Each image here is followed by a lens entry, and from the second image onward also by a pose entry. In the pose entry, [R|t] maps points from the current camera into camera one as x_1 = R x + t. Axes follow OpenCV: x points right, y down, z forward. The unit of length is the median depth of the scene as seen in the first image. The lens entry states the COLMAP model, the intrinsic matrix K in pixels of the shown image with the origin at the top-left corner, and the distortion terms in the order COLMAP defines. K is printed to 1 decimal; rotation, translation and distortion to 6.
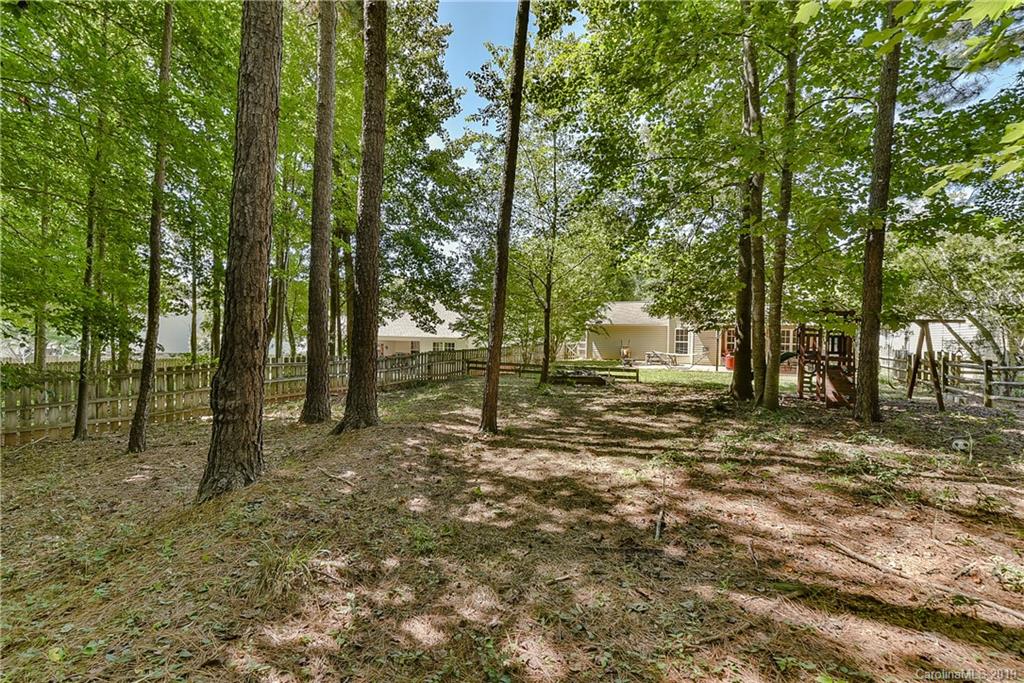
lens RADIAL K [[419.2, 0, 513.4], [0, 419.2, 345.5], [0, 0, 1]] dist [-0.001157, -0.000123]
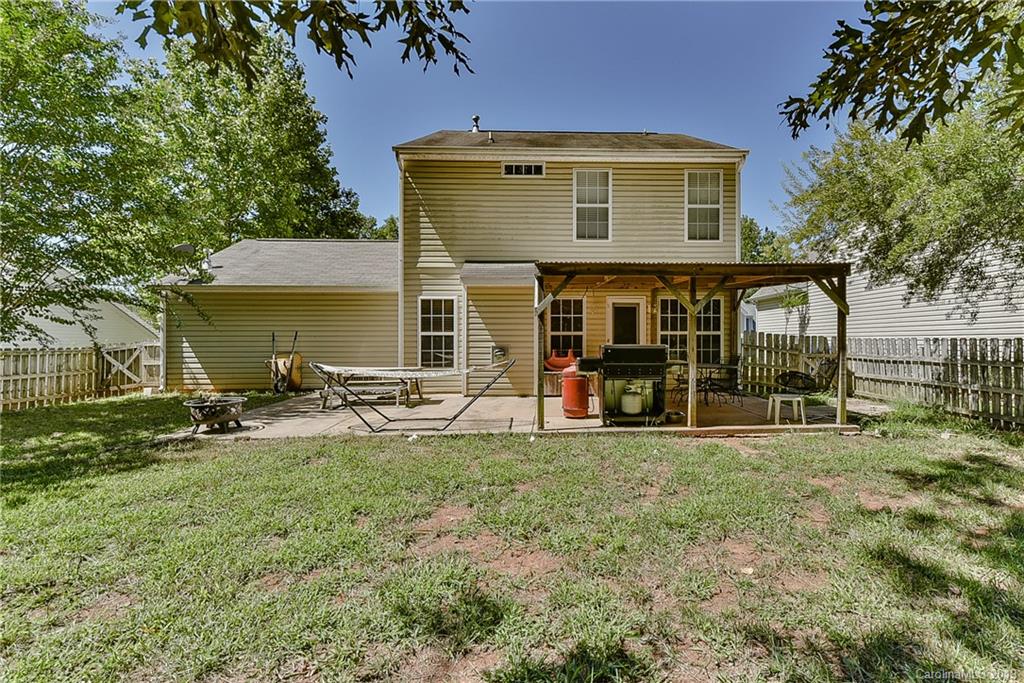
lens RADIAL K [[419.2, 0, 513.4], [0, 419.2, 345.5], [0, 0, 1]] dist [-0.001157, -0.000123]
pose [[0.860385, -0.048422, 0.507339, 0.281106], [0.034105, 0.998715, 0.037482, -0.009146], [-0.508503, -0.014946, 0.860931, 0.669959]]
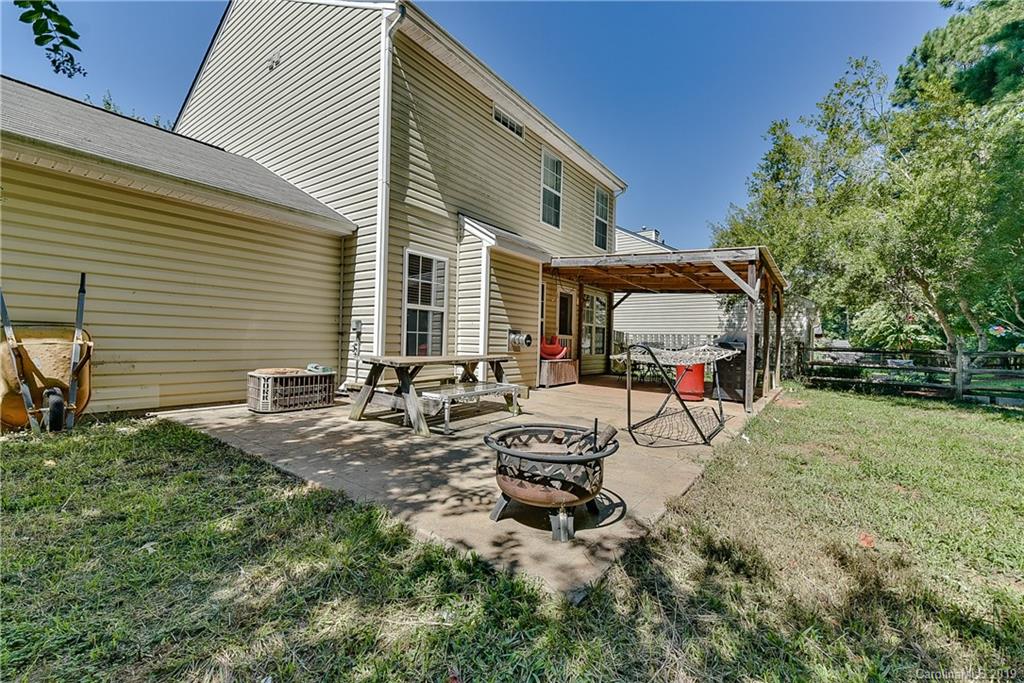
lens RADIAL K [[419.2, 0, 513.4], [0, 419.2, 345.5], [0, 0, 1]] dist [-0.001157, -0.000123]
pose [[0.118055, -0.046892, 0.991899, 0.162948], [-0.028480, 0.998314, 0.050585, 0.000635], [-0.992599, -0.034222, 0.116520, 0.944753]]
